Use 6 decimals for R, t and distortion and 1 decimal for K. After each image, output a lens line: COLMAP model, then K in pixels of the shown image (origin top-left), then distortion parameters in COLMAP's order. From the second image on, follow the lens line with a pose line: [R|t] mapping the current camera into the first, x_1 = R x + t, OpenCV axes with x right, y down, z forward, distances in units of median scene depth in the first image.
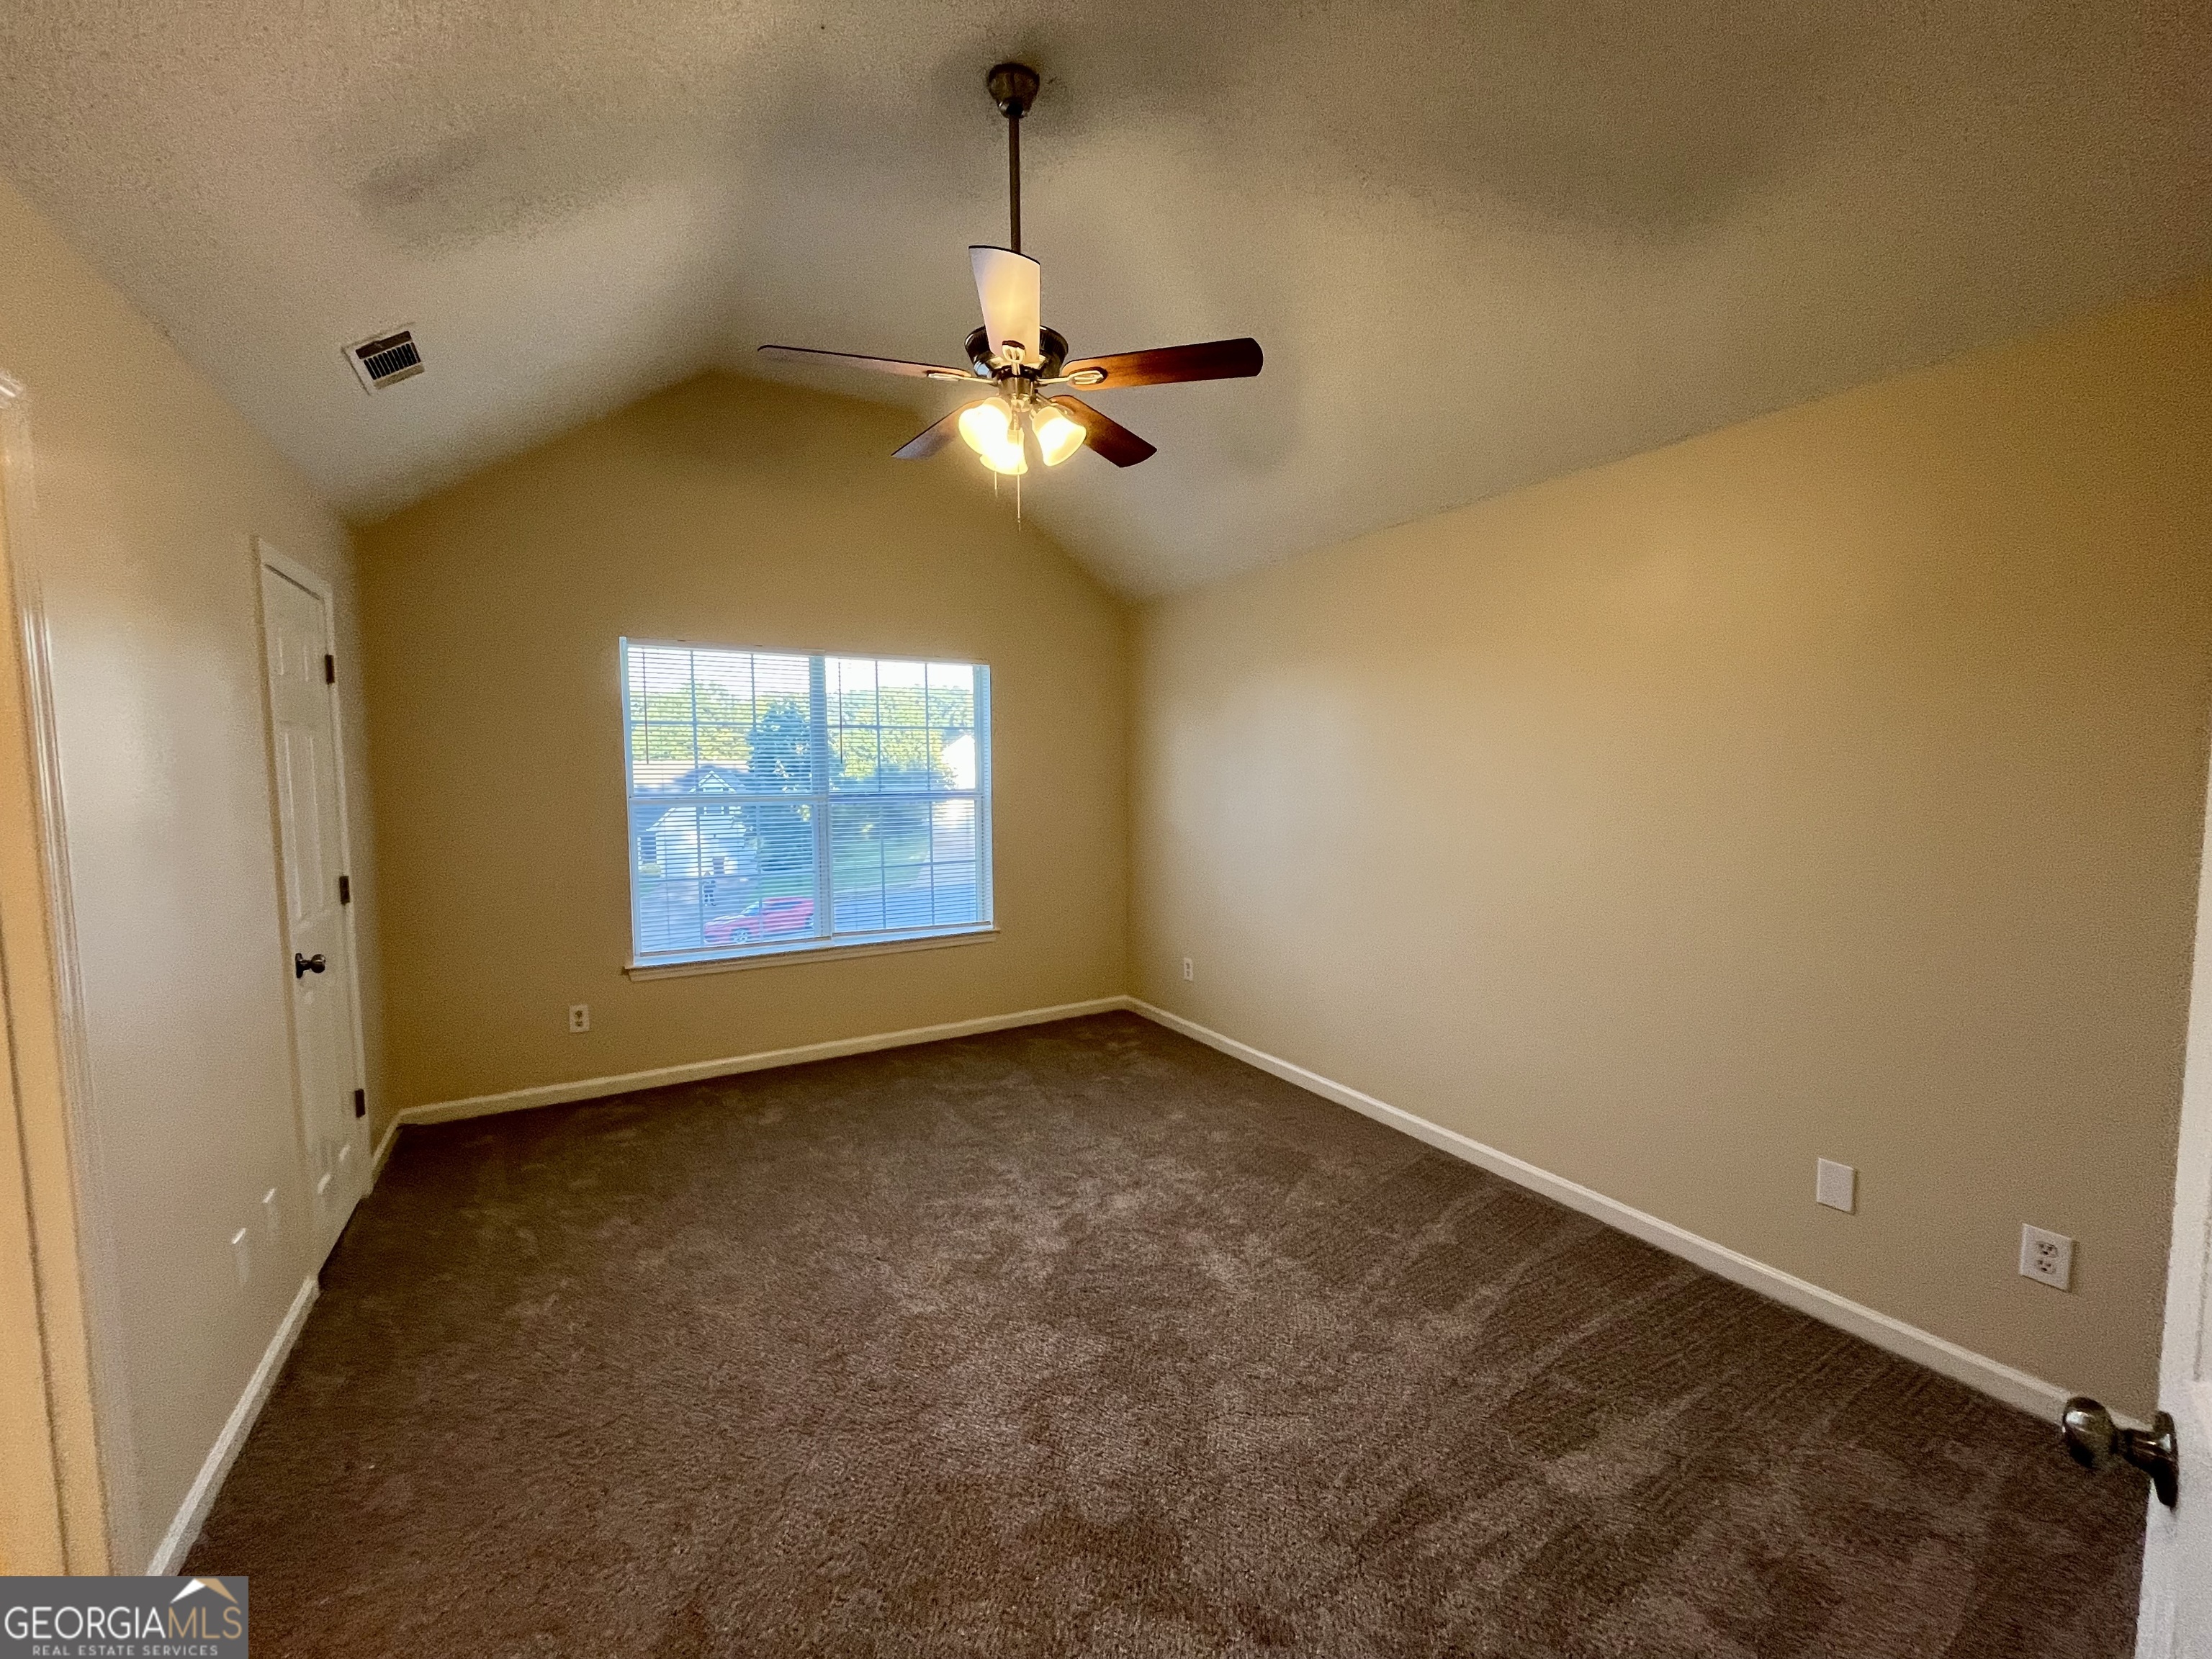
lens RADIAL K [[889.2, 0, 1106.0], [0, 889.2, 829.5], [0, 0, 1]] dist [-0.002968, -0.000461]
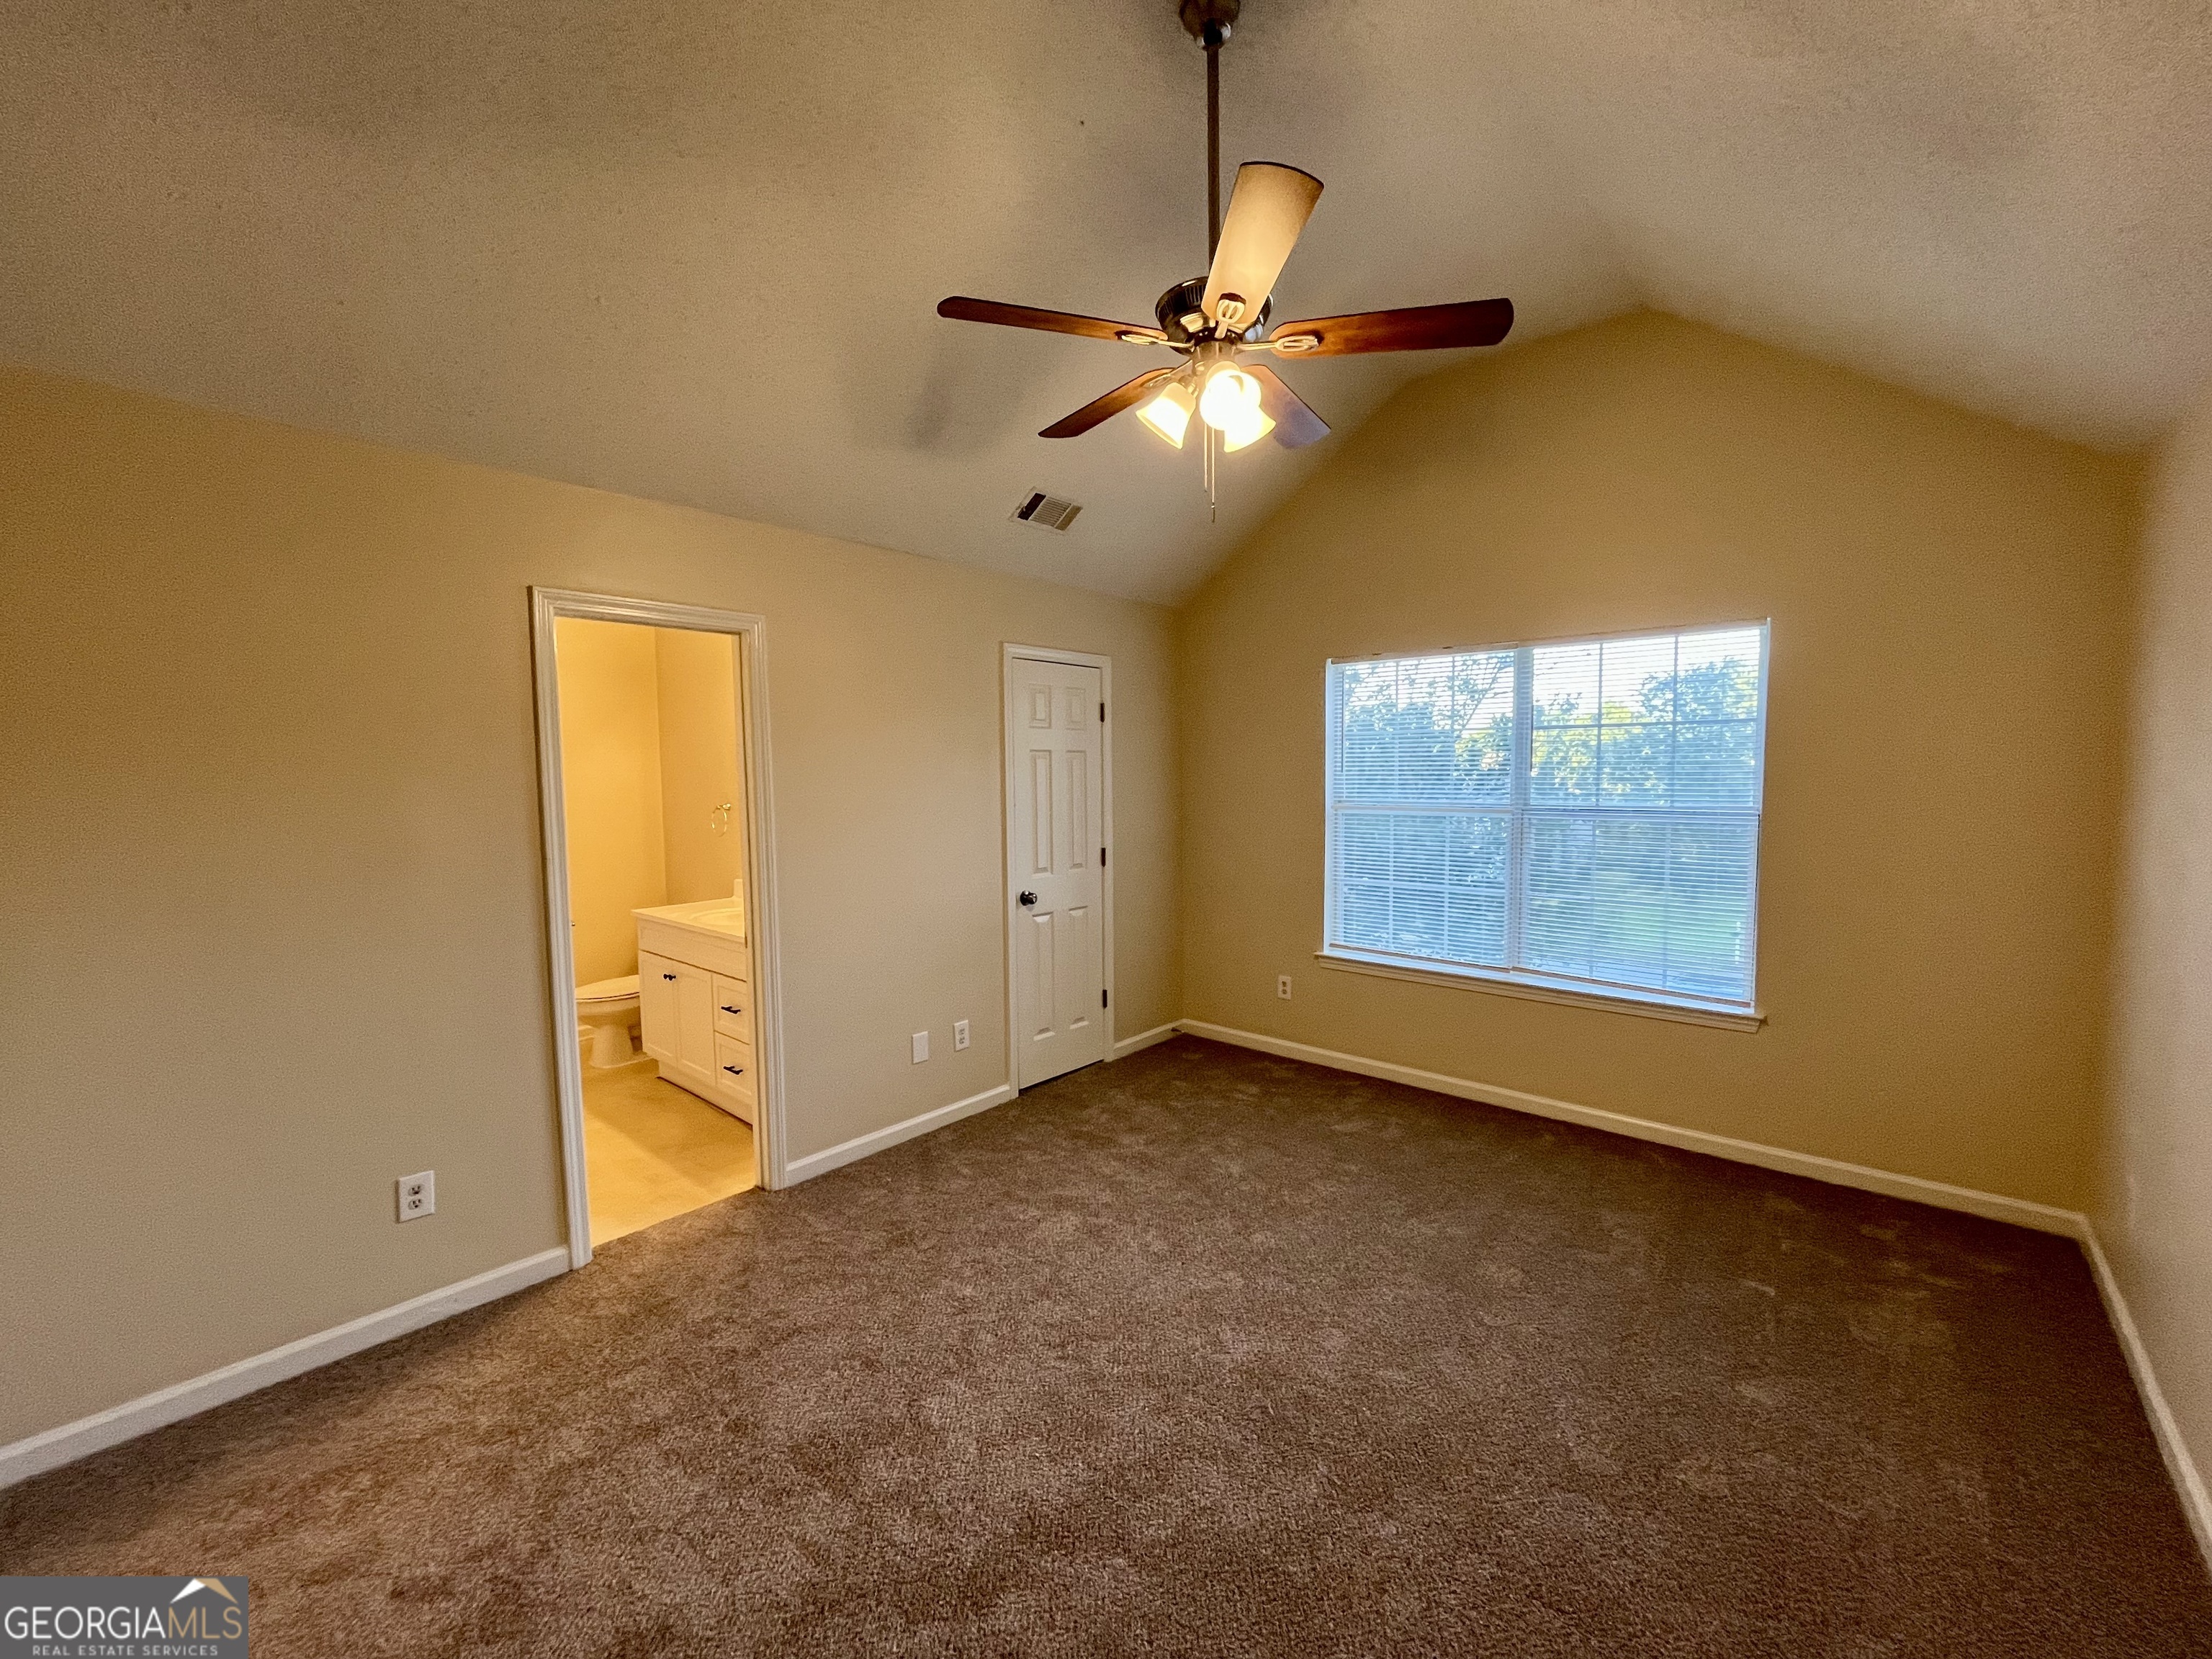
lens RADIAL K [[889.2, 0, 1106.0], [0, 889.2, 829.5], [0, 0, 1]] dist [-0.002968, -0.000461]
pose [[0.316862, 0.066150, -0.946162, 0.438294], [-0.061008, 0.996921, 0.049268, -0.040668], [0.946508, 0.042112, 0.319922, 0.386478]]
